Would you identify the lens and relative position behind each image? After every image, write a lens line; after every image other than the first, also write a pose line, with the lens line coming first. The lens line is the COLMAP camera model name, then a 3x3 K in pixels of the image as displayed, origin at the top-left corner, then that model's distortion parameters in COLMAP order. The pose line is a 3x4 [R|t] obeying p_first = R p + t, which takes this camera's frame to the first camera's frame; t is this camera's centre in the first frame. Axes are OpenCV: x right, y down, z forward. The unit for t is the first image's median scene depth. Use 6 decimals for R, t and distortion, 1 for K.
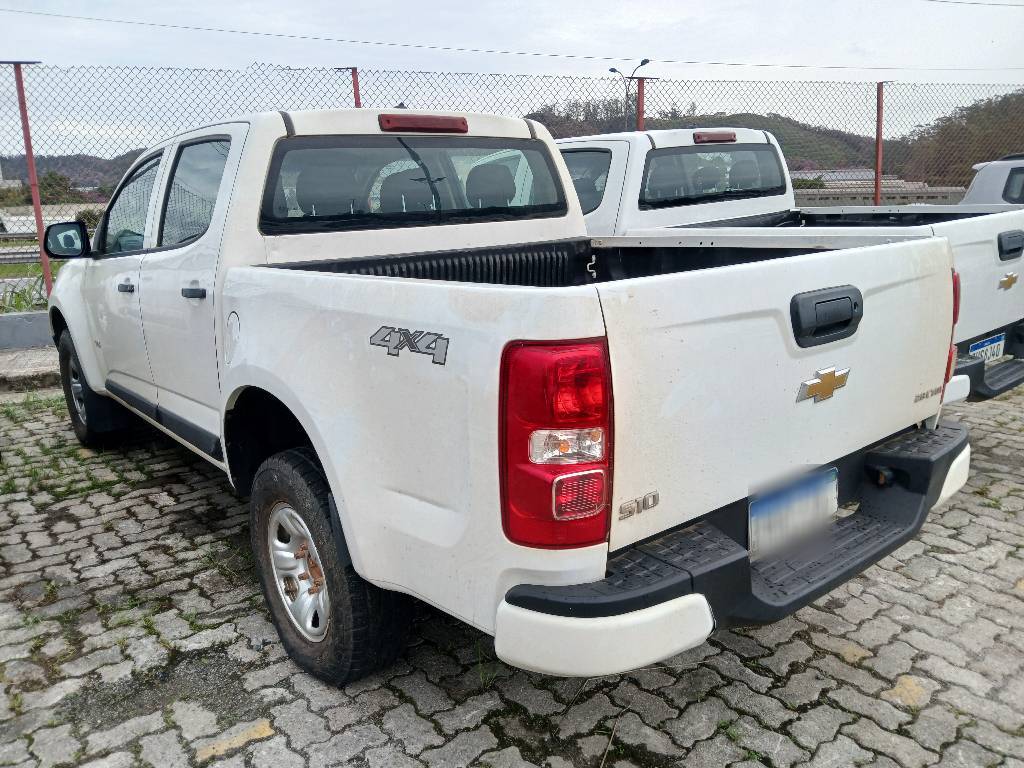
lens RADIAL K [[811.7, 0, 507.3], [0, 811.7, 395.7], [0, 0, 1]] dist [0.048761, -0.148954]
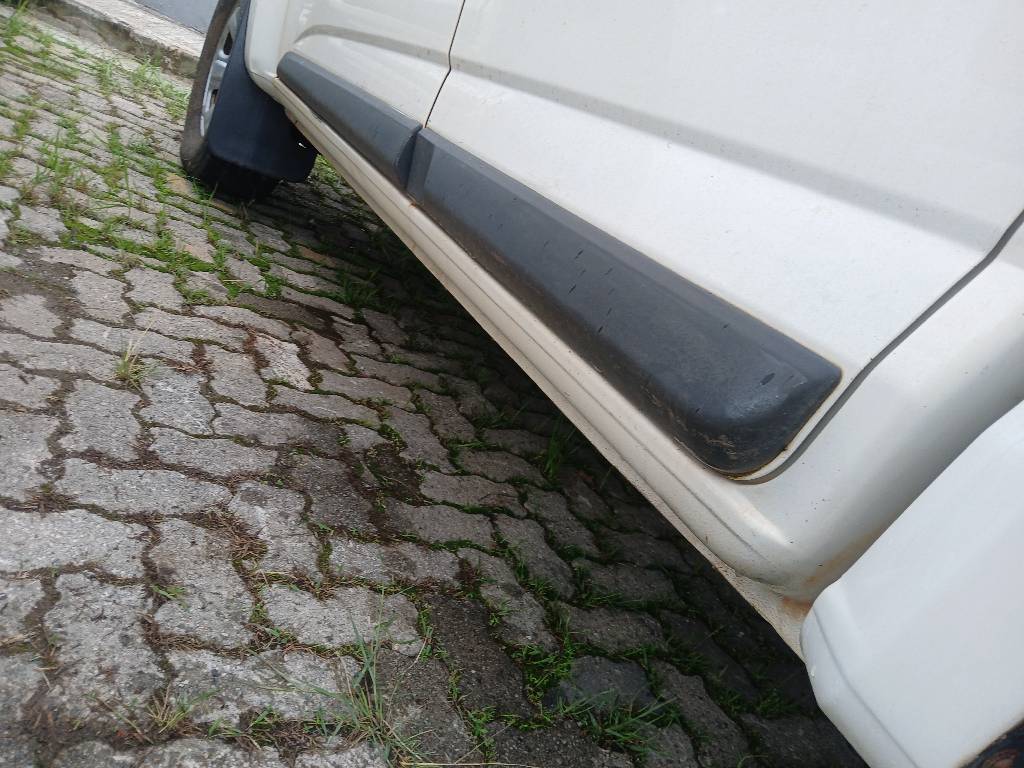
lens RADIAL K [[811.7, 0, 507.3], [0, 811.7, 395.7], [0, 0, 1]] dist [0.048761, -0.148954]
pose [[0.877129, 0.476589, -0.059222, -0.296494], [-0.470990, 0.877748, 0.087908, 0.054863], [0.093878, -0.049214, 0.994367, 0.612687]]
